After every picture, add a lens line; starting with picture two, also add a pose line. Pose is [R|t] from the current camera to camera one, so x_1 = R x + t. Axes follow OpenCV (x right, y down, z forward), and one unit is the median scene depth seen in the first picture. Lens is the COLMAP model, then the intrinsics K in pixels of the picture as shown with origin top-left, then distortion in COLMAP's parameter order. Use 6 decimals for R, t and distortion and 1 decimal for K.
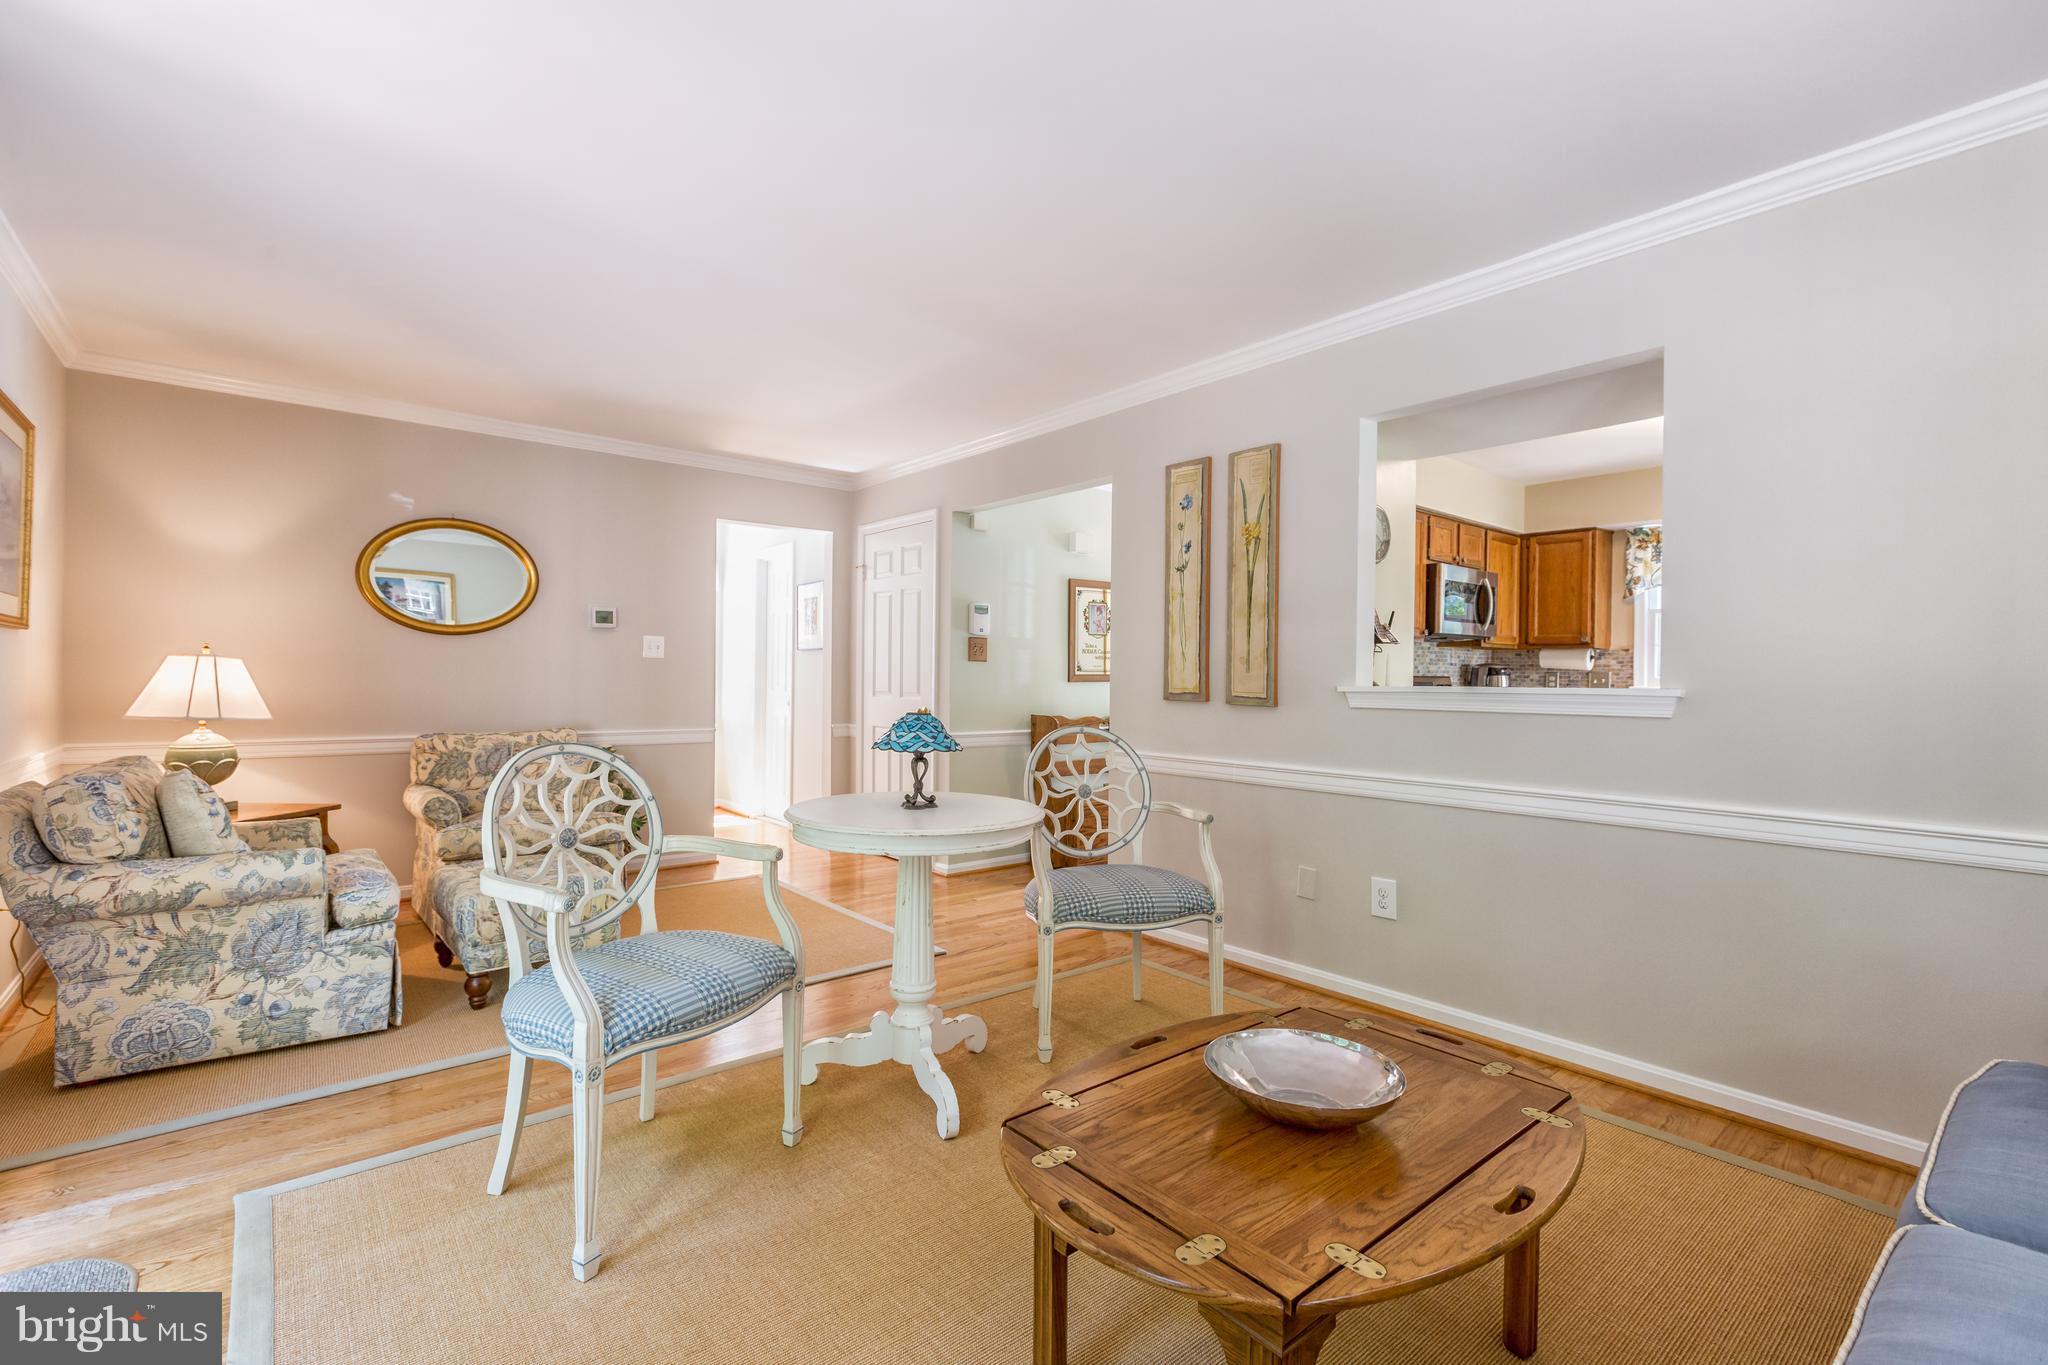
lens RADIAL K [[900.8, 0, 1021.9], [0, 900.8, 680.5], [0, 0, 1]] dist [-0.002709, -0.000519]
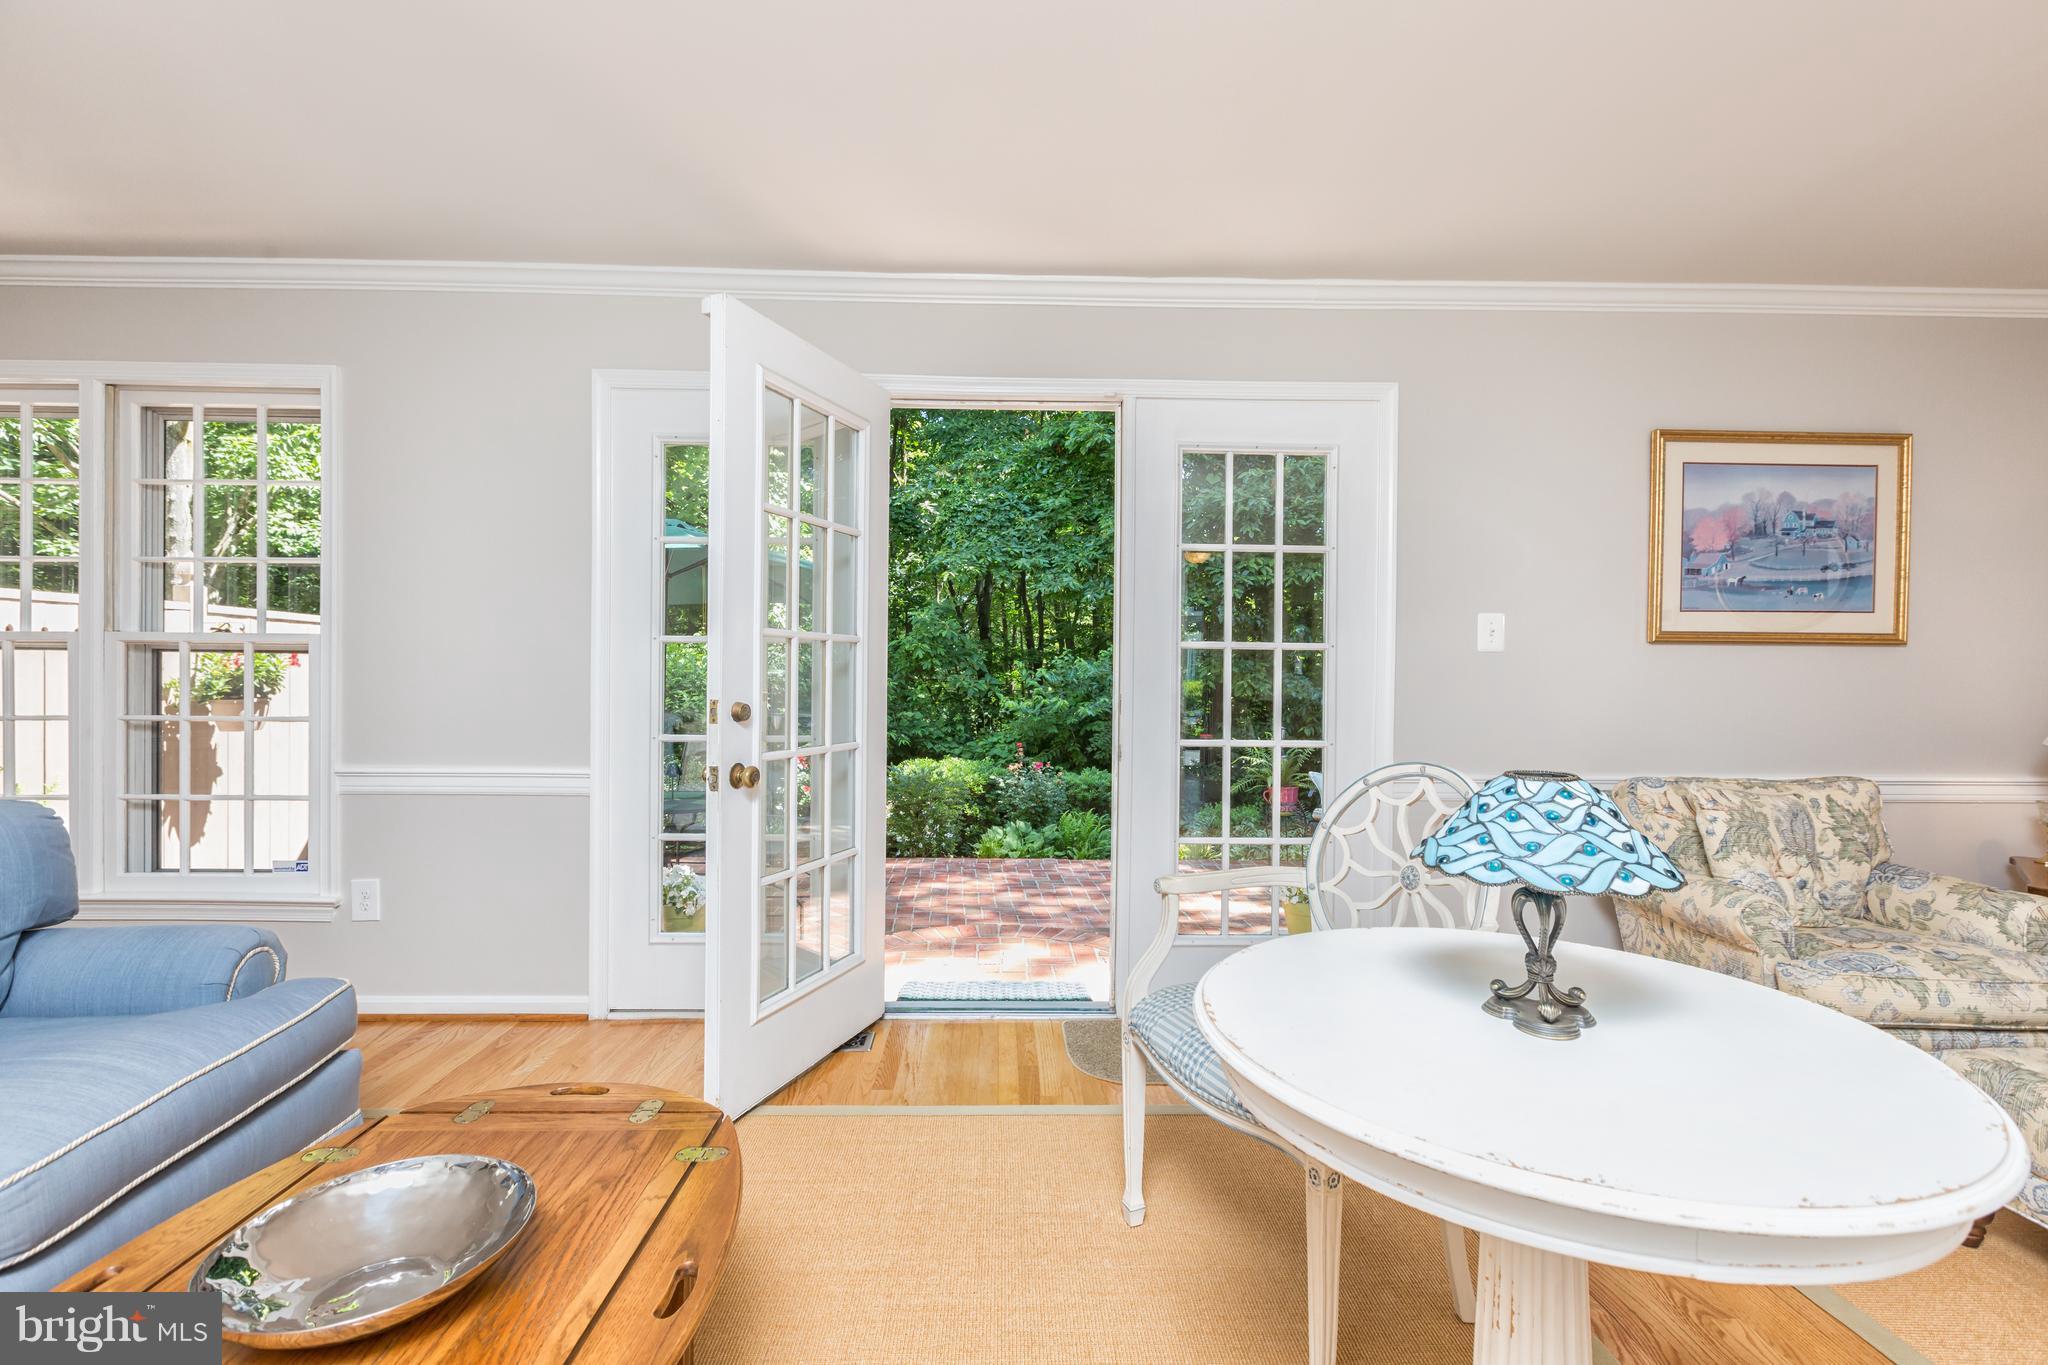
lens RADIAL K [[900.8, 0, 1021.9], [0, 900.8, 680.5], [0, 0, 1]] dist [-0.002709, -0.000519]
pose [[-0.618472, -0.013629, -0.785689, 0.297299], [-0.019071, 0.999815, -0.002331, 0.001756], [0.785576, 0.013542, -0.618618, 0.973373]]
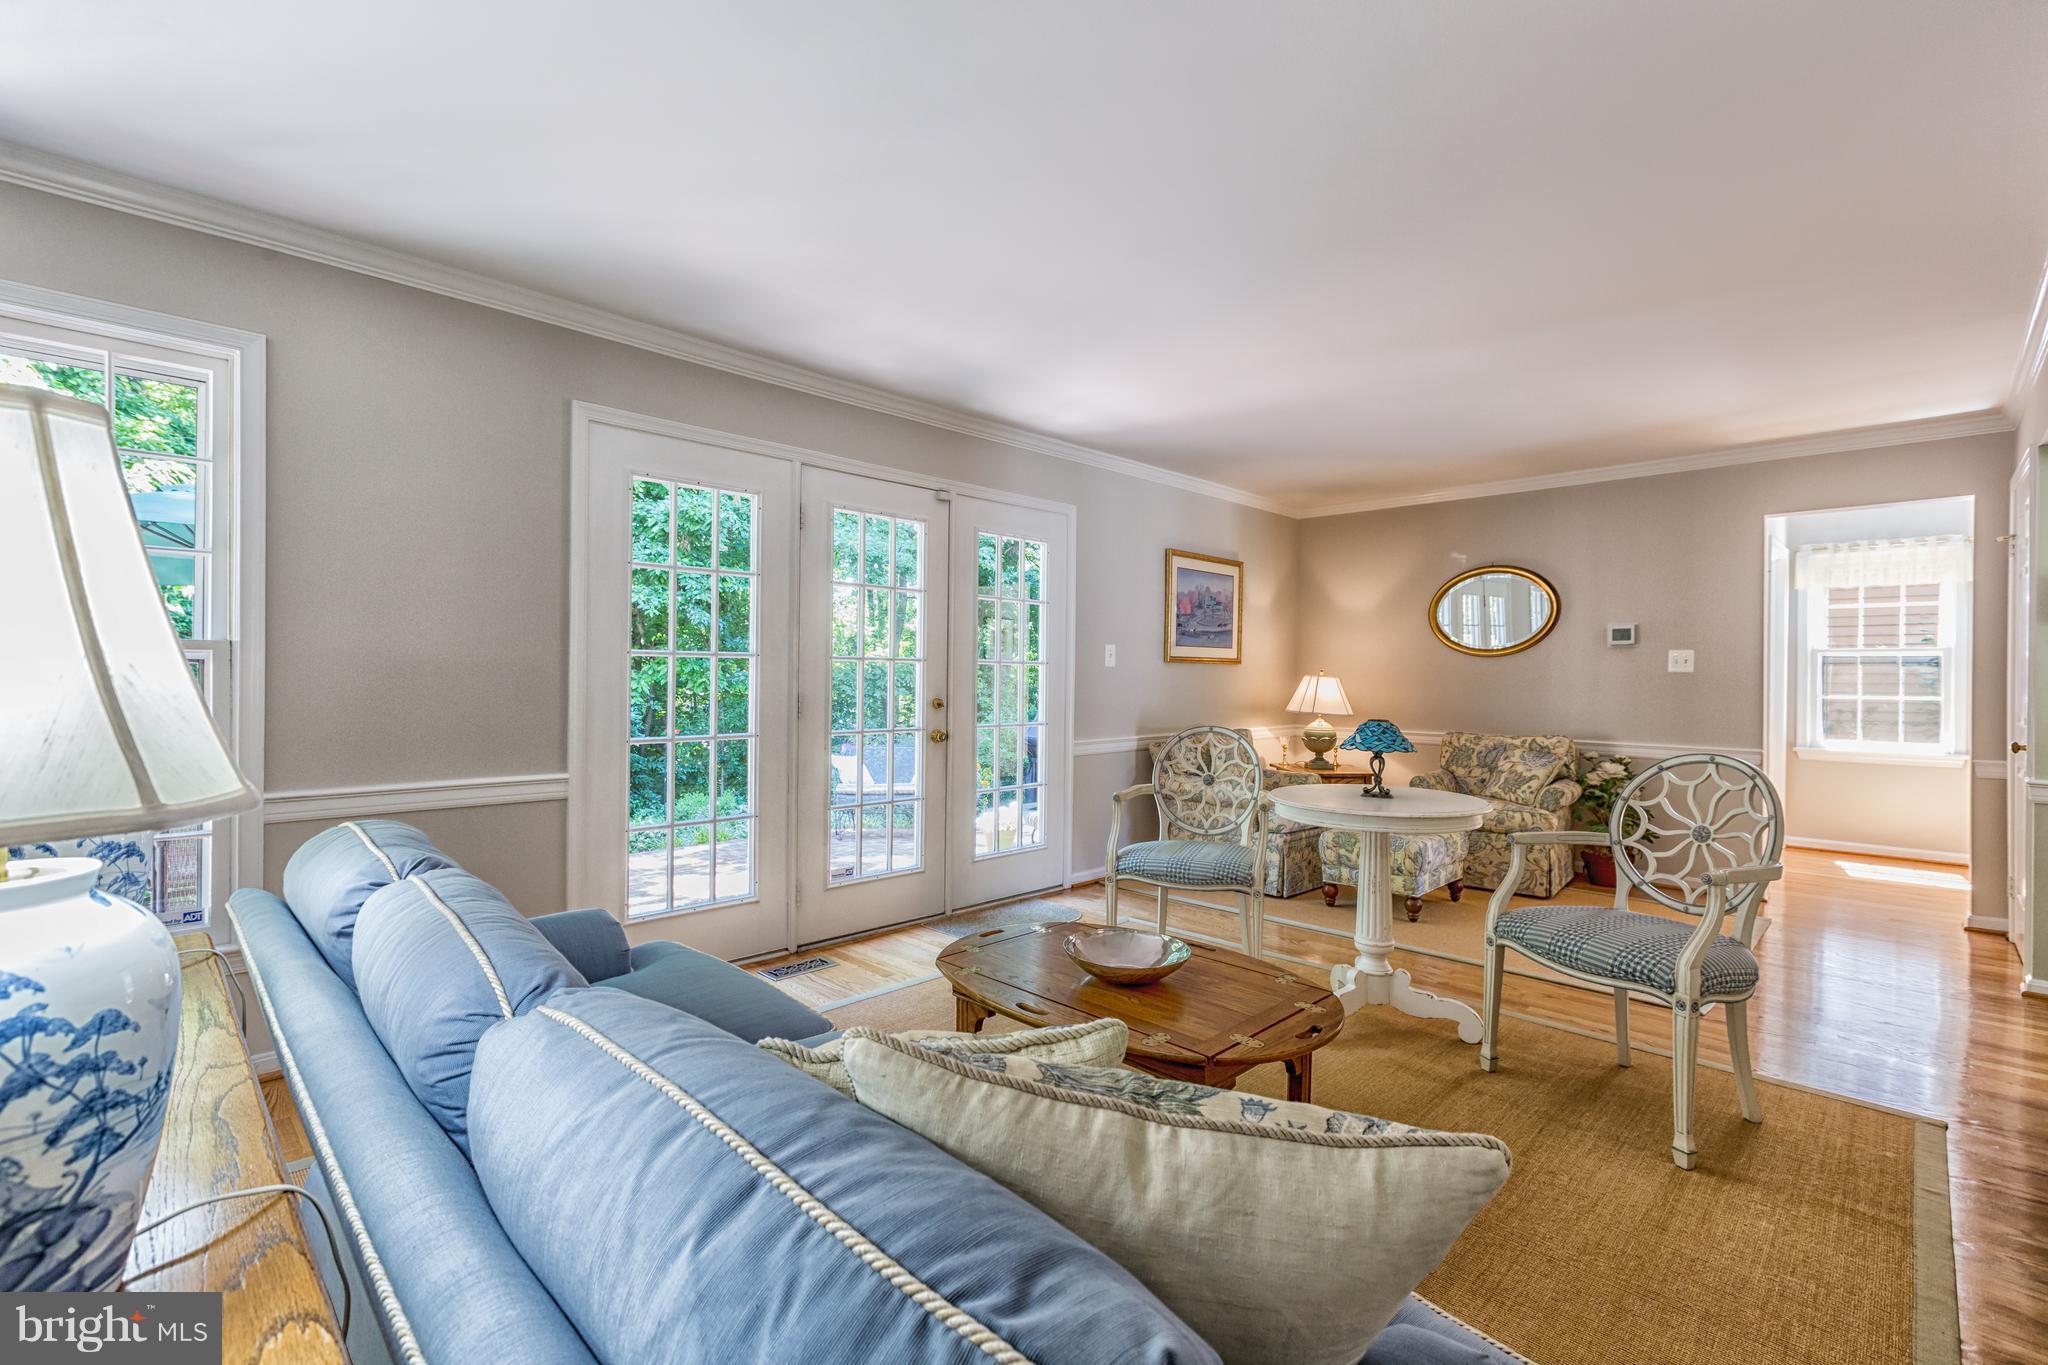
lens RADIAL K [[900.8, 0, 1021.9], [0, 900.8, 680.5], [0, 0, 1]] dist [-0.002709, -0.000519]
pose [[0.093916, -0.005531, -0.995565, 0.977442], [-0.010584, 0.999923, -0.006554, -0.003832], [0.995524, 0.011153, 0.093850, 0.369565]]
